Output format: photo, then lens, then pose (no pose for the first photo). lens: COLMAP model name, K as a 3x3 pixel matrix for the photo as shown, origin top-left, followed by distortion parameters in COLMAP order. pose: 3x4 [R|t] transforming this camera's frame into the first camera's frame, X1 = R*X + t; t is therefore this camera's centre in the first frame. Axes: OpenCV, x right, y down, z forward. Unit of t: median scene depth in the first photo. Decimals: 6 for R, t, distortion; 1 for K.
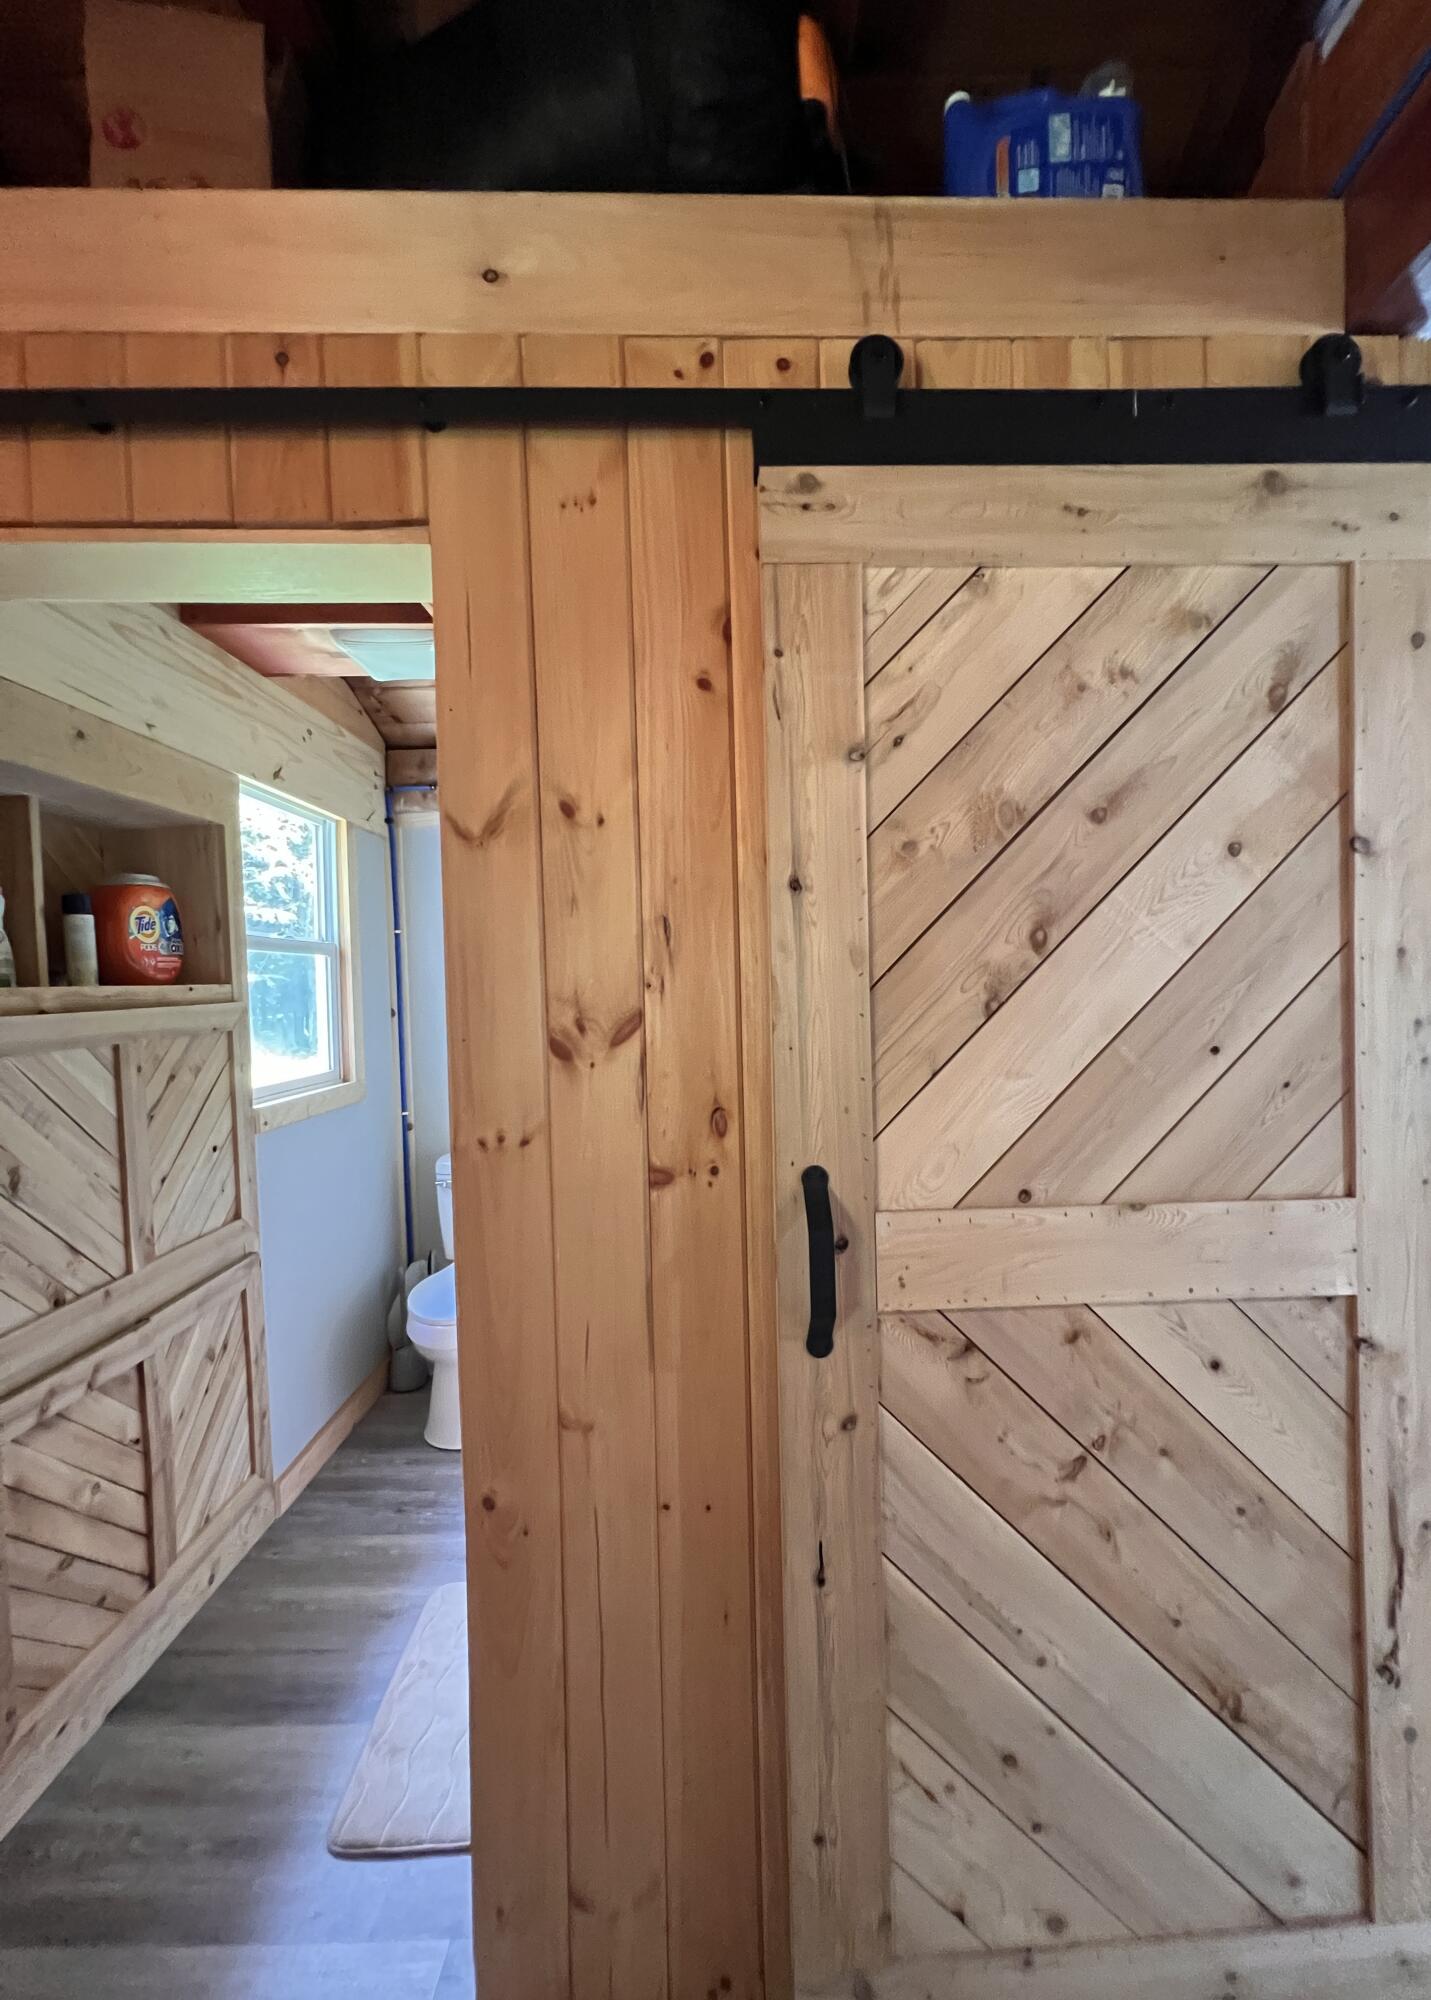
lens RADIAL K [[773.9, 0, 722.9], [0, 773.9, 1001.7], [0, 0, 1]] dist [-0.000270, 0.000411]
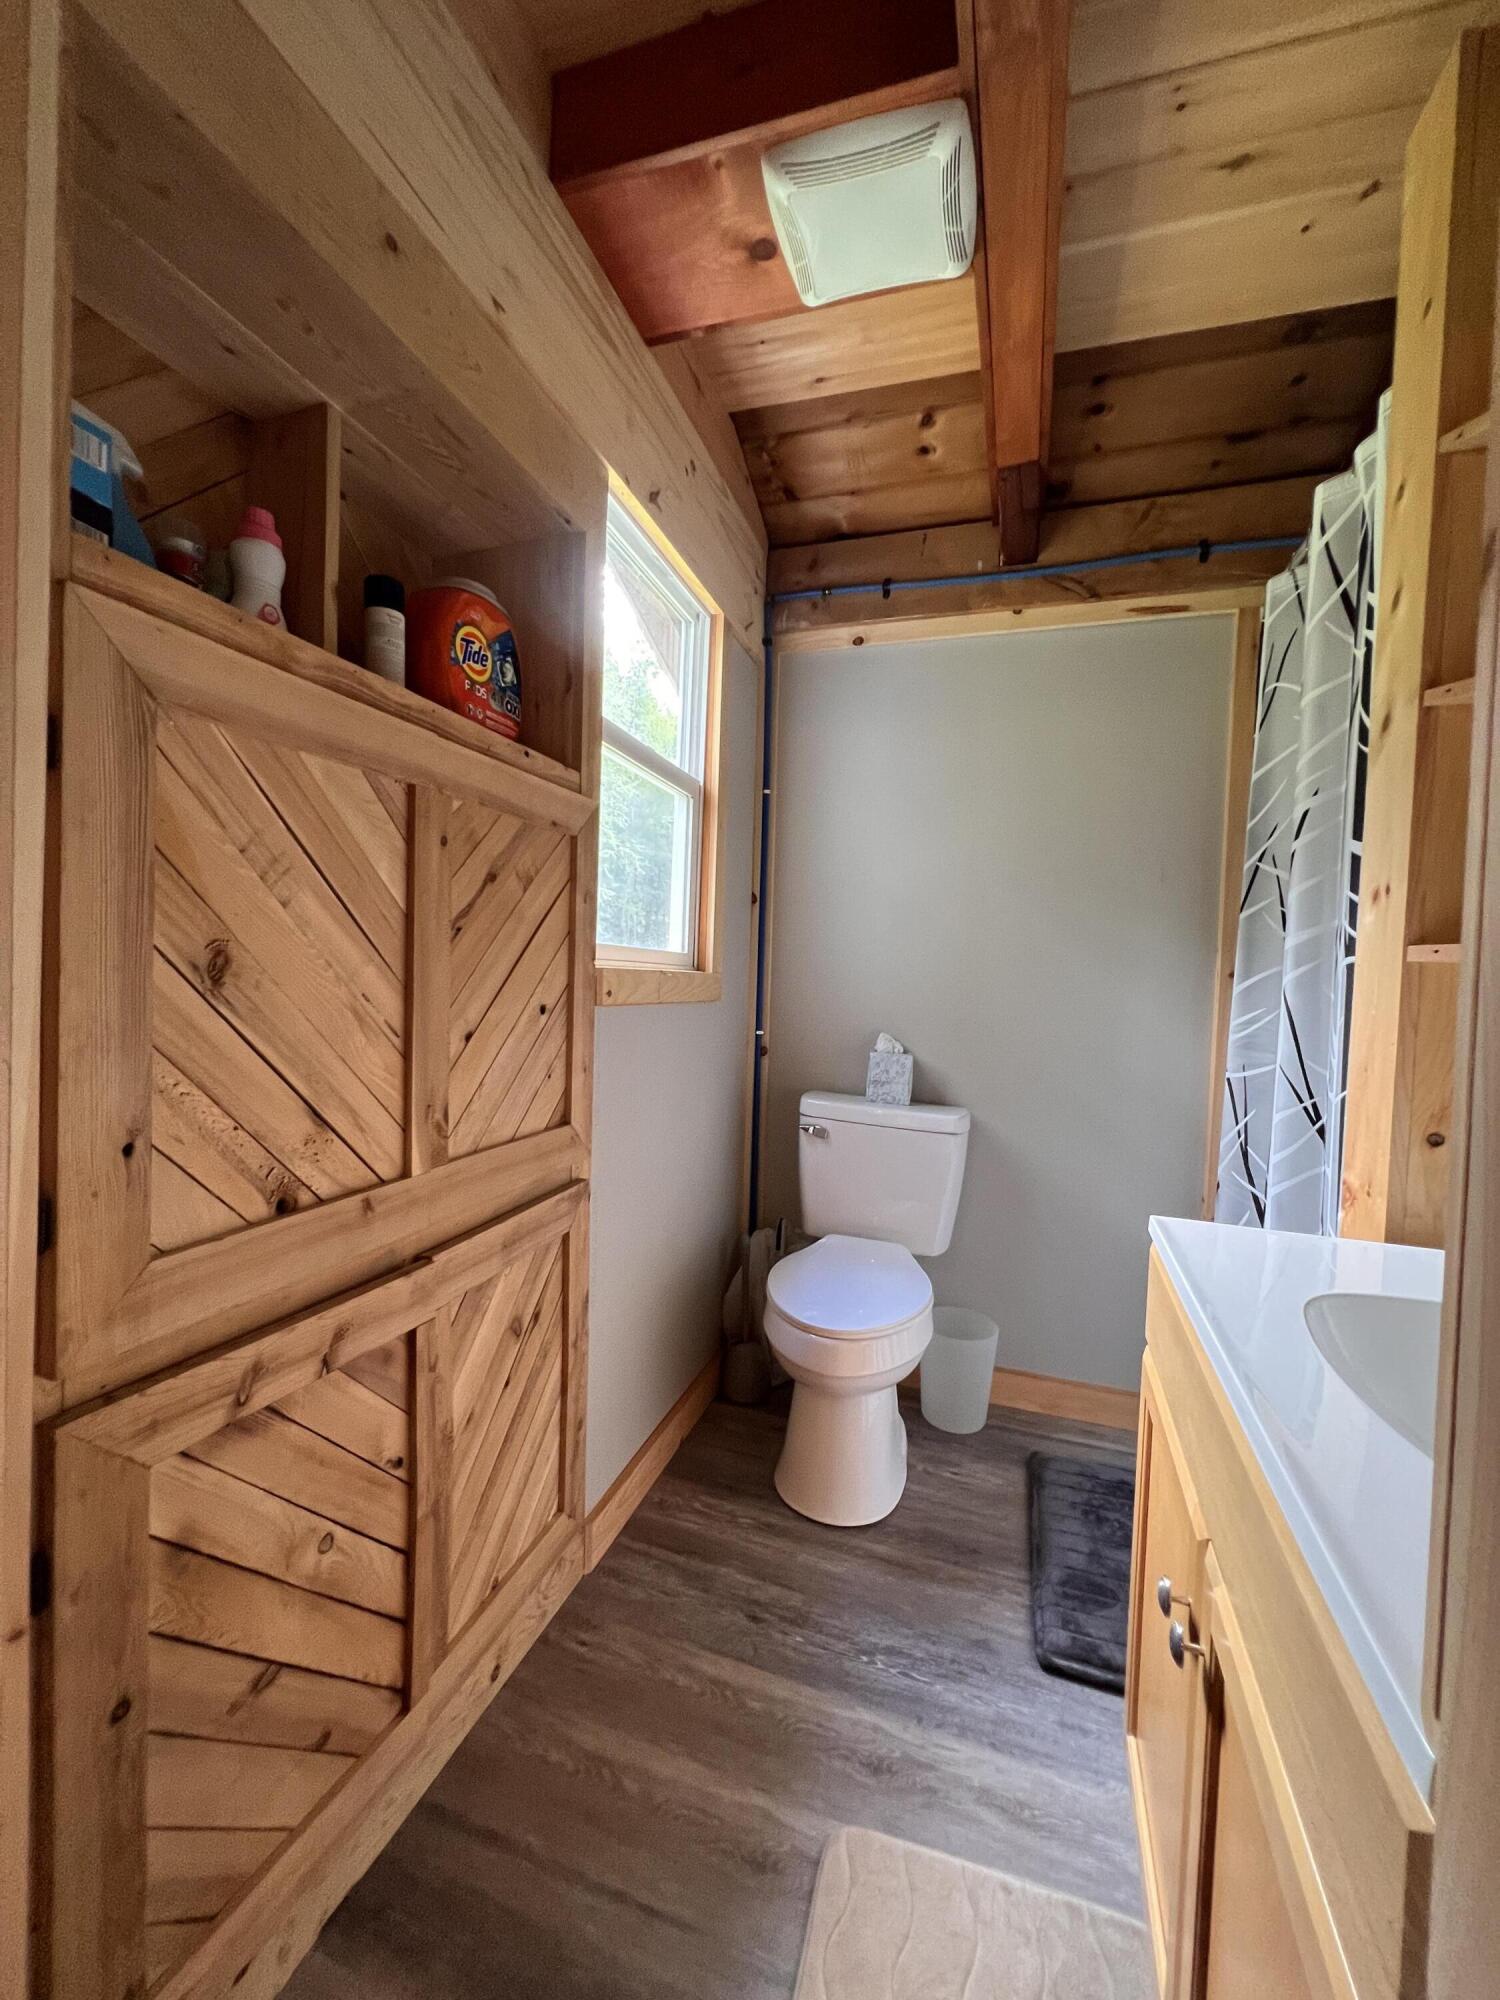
lens RADIAL K [[804.1, 0, 744.9], [0, 804.1, 991.4], [0, 0, 1]] dist [-0.000755, -0.000261]
pose [[0.940864, 0.070462, -0.331375, -0.312056], [-0.068656, 0.997493, 0.017170, 0.171377], [0.331754, 0.006597, 0.943343, 0.477578]]
